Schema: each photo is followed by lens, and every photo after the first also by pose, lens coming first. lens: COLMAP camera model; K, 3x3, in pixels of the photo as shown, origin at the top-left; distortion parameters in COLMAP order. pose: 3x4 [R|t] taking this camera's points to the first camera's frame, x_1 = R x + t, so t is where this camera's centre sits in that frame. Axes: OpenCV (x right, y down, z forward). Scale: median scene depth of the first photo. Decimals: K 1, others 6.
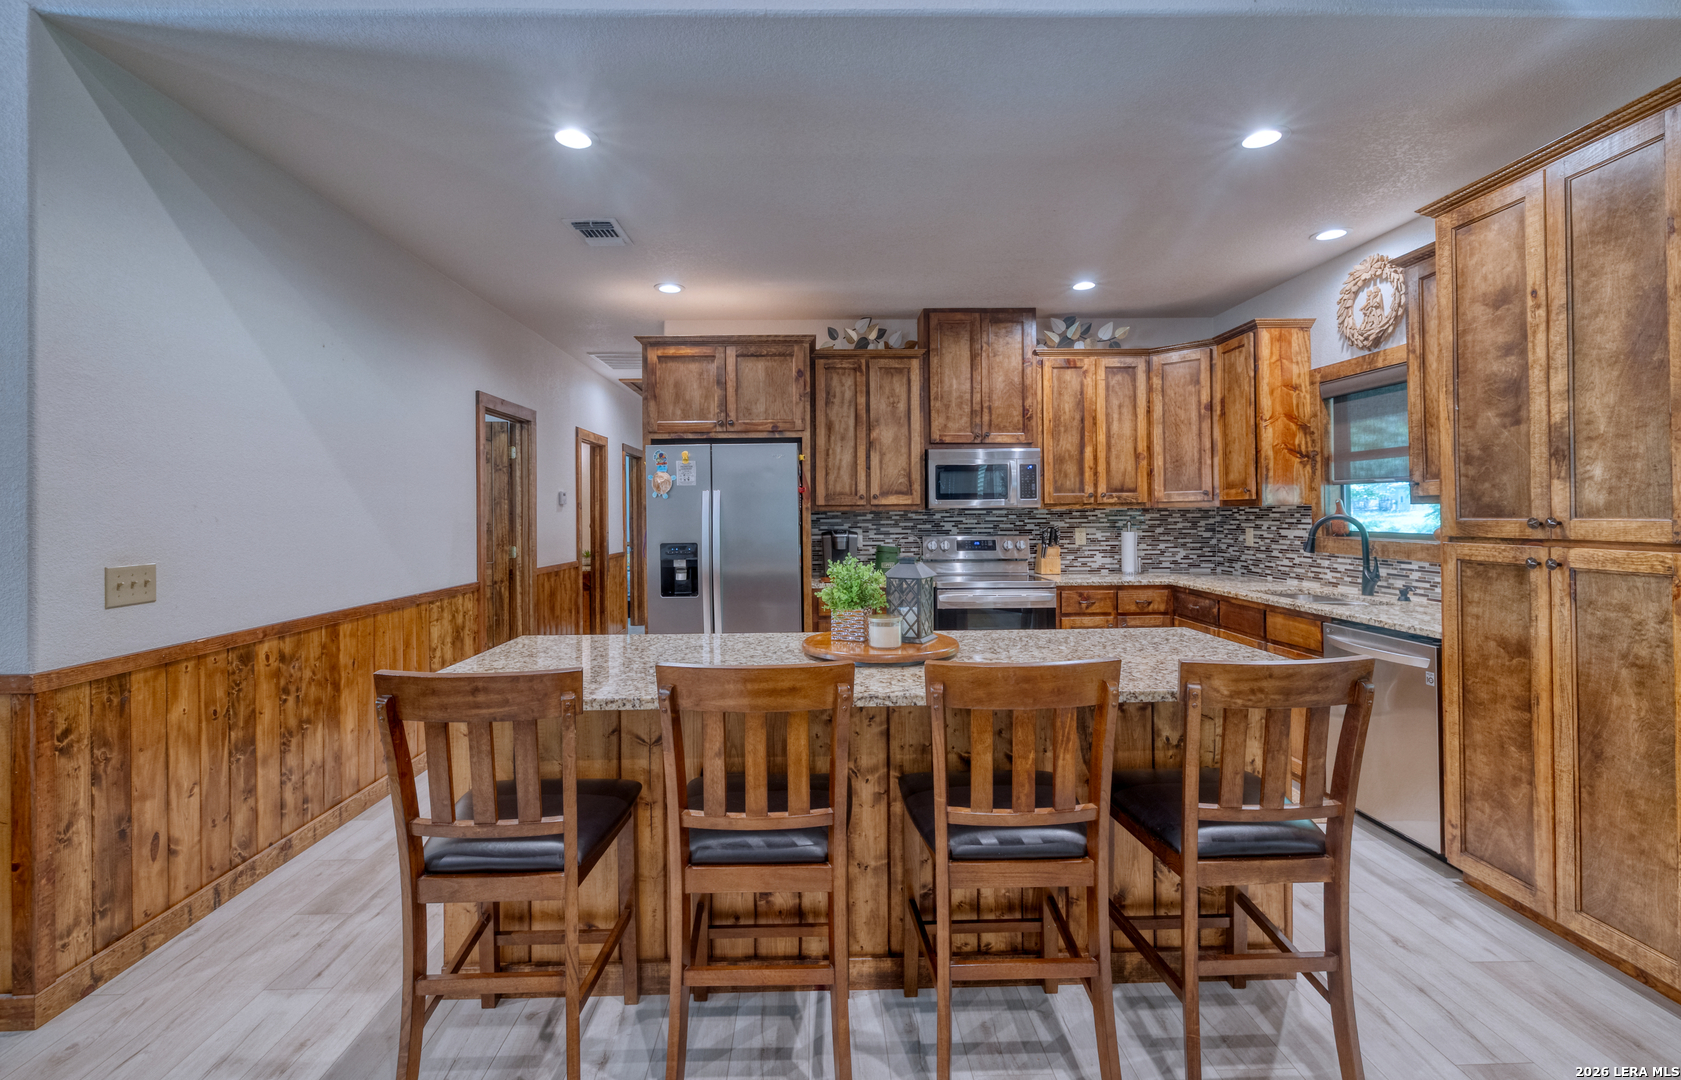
lens RADIAL K [[743.5, 0, 833.5], [0, 743.5, 504.7], [0, 0, 1]] dist [0.000659, -0.000019]
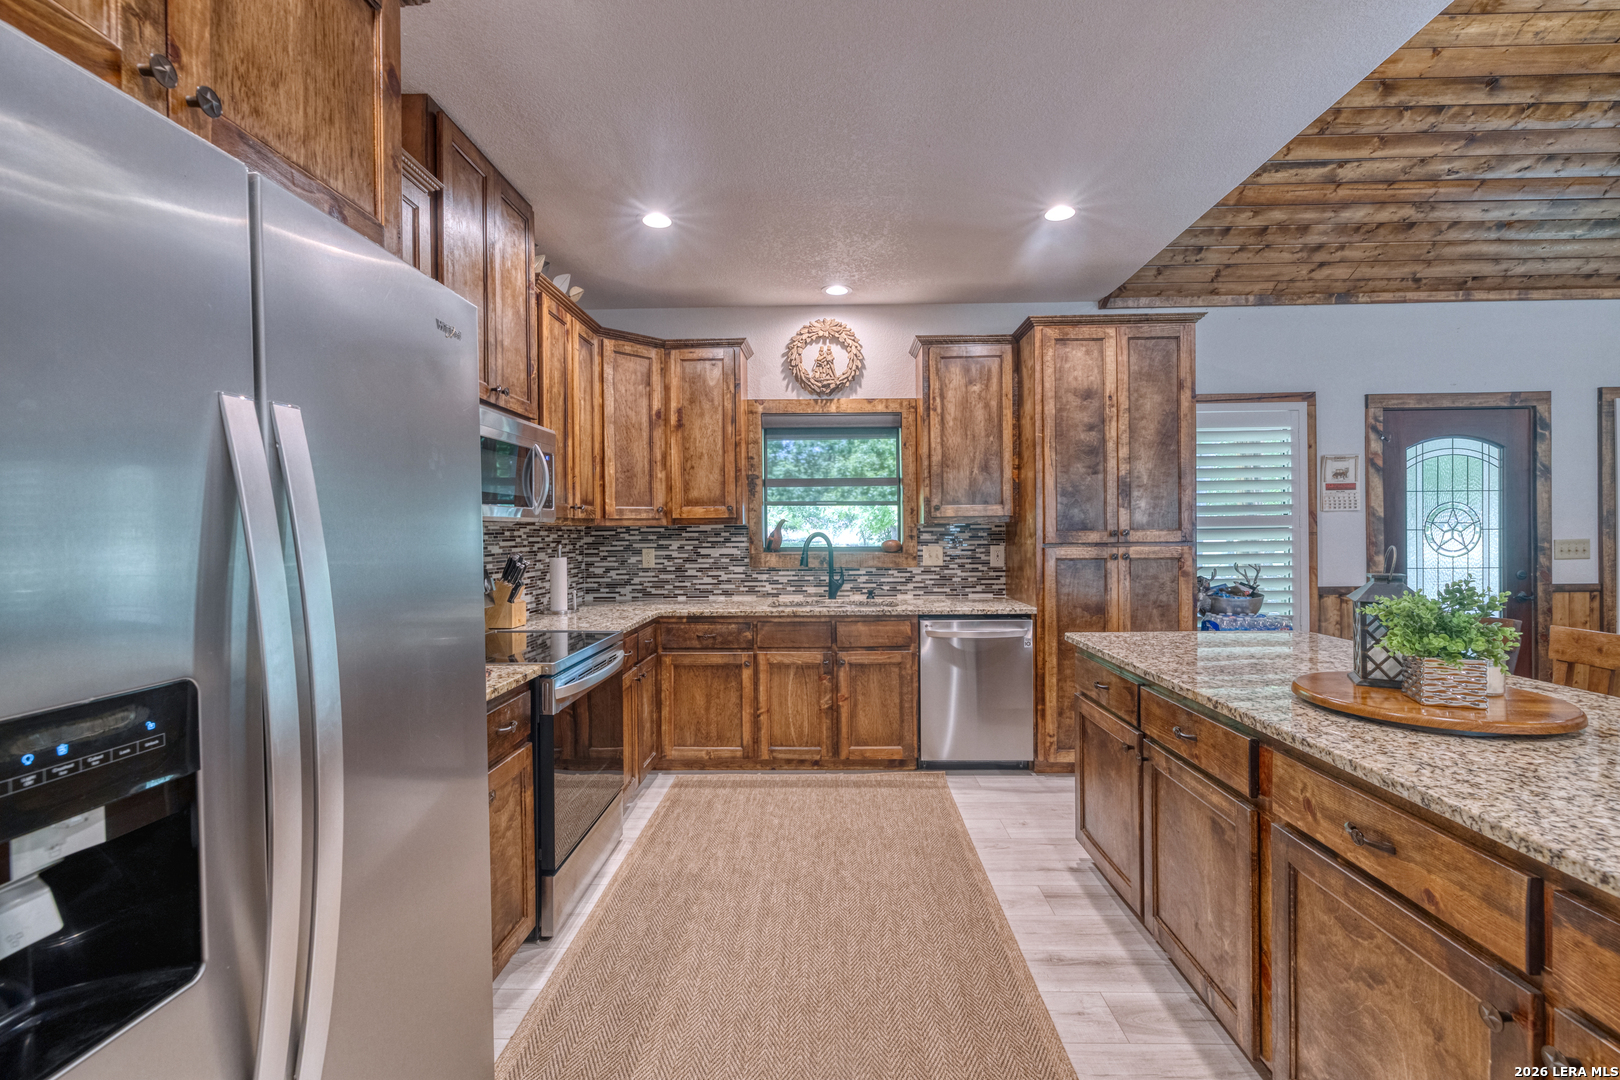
lens RADIAL K [[676.7, 0, 815.3], [0, 676.7, 535.5], [0, 0, 1]] dist [-0.000931, -0.000553]
pose [[0.051506, 0.001033, 0.998672, -0.294428], [-0.001605, 0.999998, -0.000952, 0.015043], [-0.998671, -0.001554, 0.051507, 0.743964]]
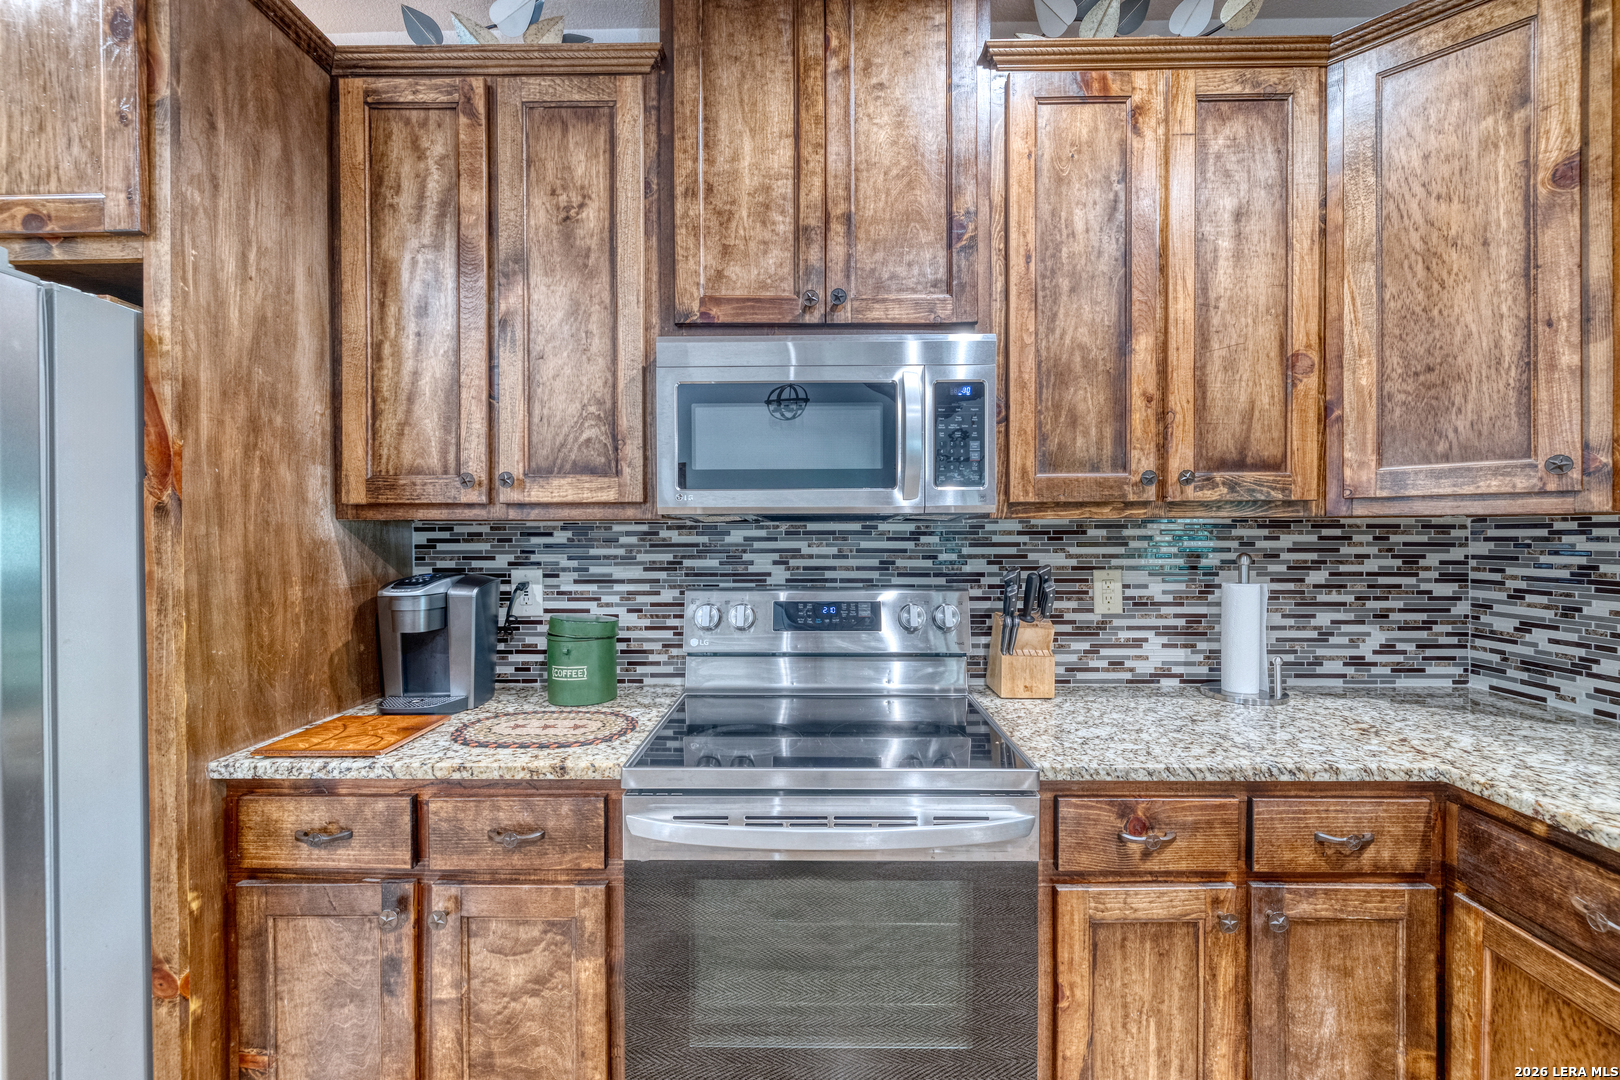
lens RADIAL K [[676.7, 0, 815.3], [0, 676.7, 535.5], [0, 0, 1]] dist [-0.000931, -0.000553]
pose [[0.999155, 0.006204, -0.040625, 0.210714], [-0.005438, 0.999806, 0.018947, 0.008266], [0.040735, -0.018710, 0.998995, 0.696038]]
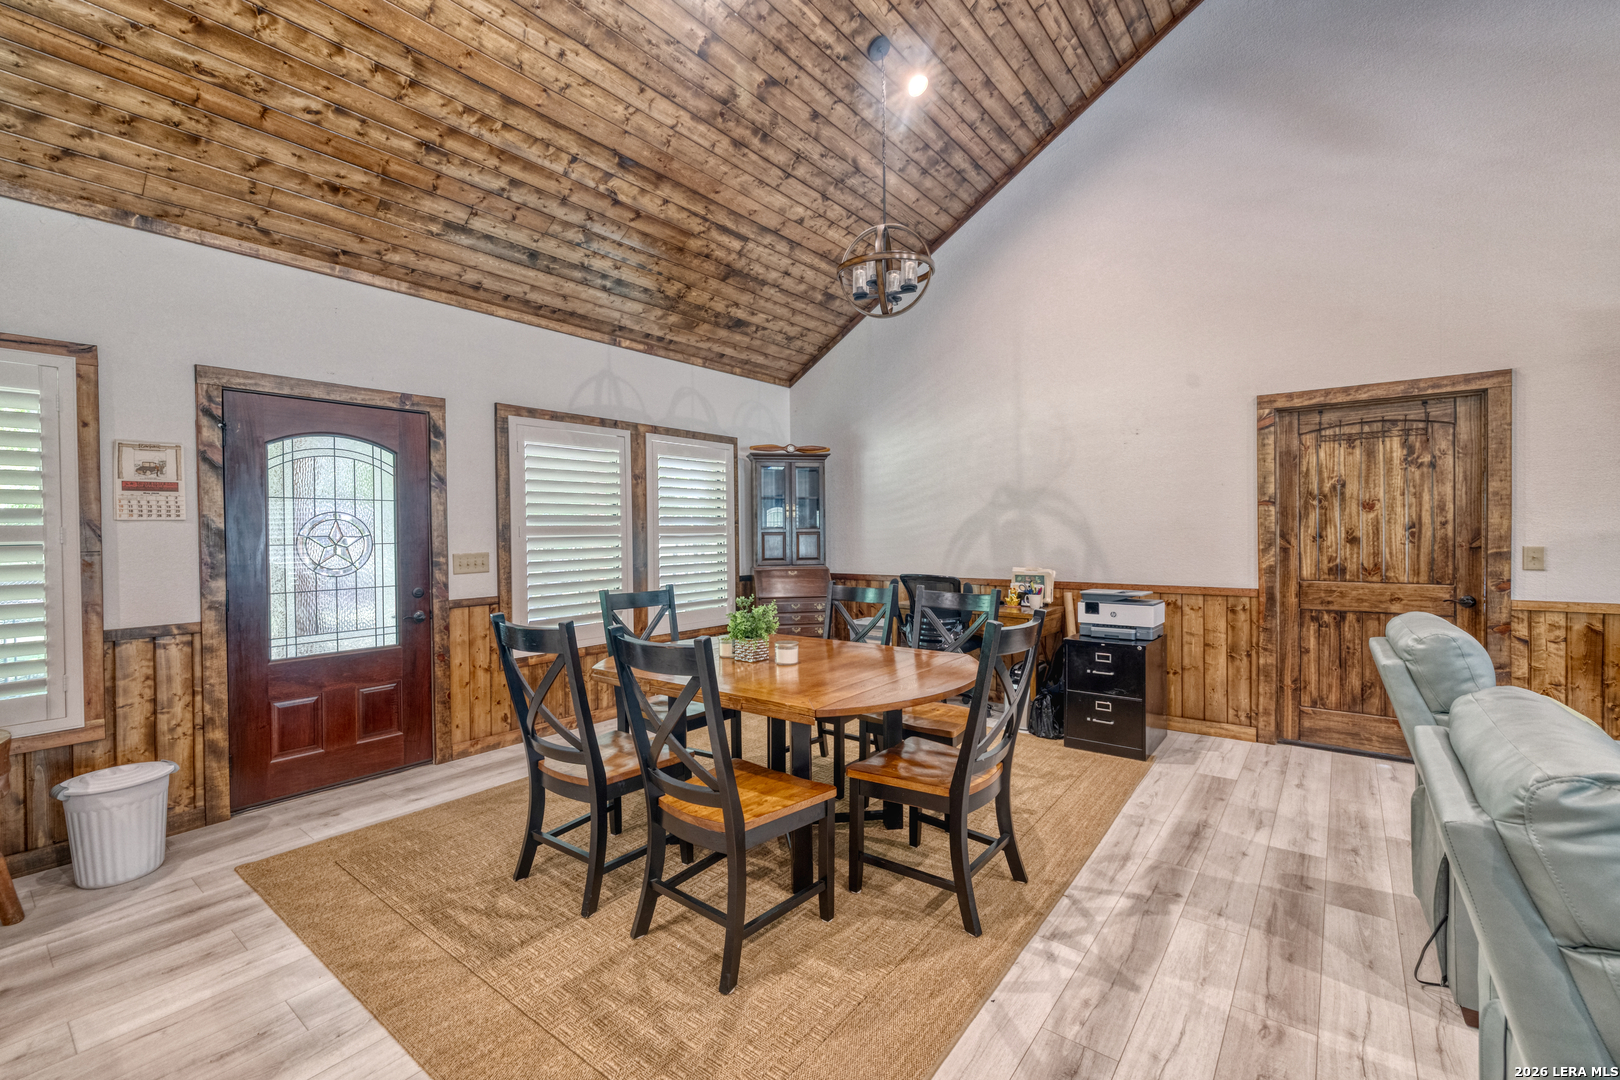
lens RADIAL K [[685.3, 0, 807.5], [0, 685.3, 537.8], [0, 0, 1]] dist [-0.000769, -0.000316]
pose [[-0.771573, 0.012267, 0.636022, -0.257415], [0.011426, 0.999920, -0.005425, 0.007946], [-0.636038, 0.003081, -0.771652, 0.228132]]
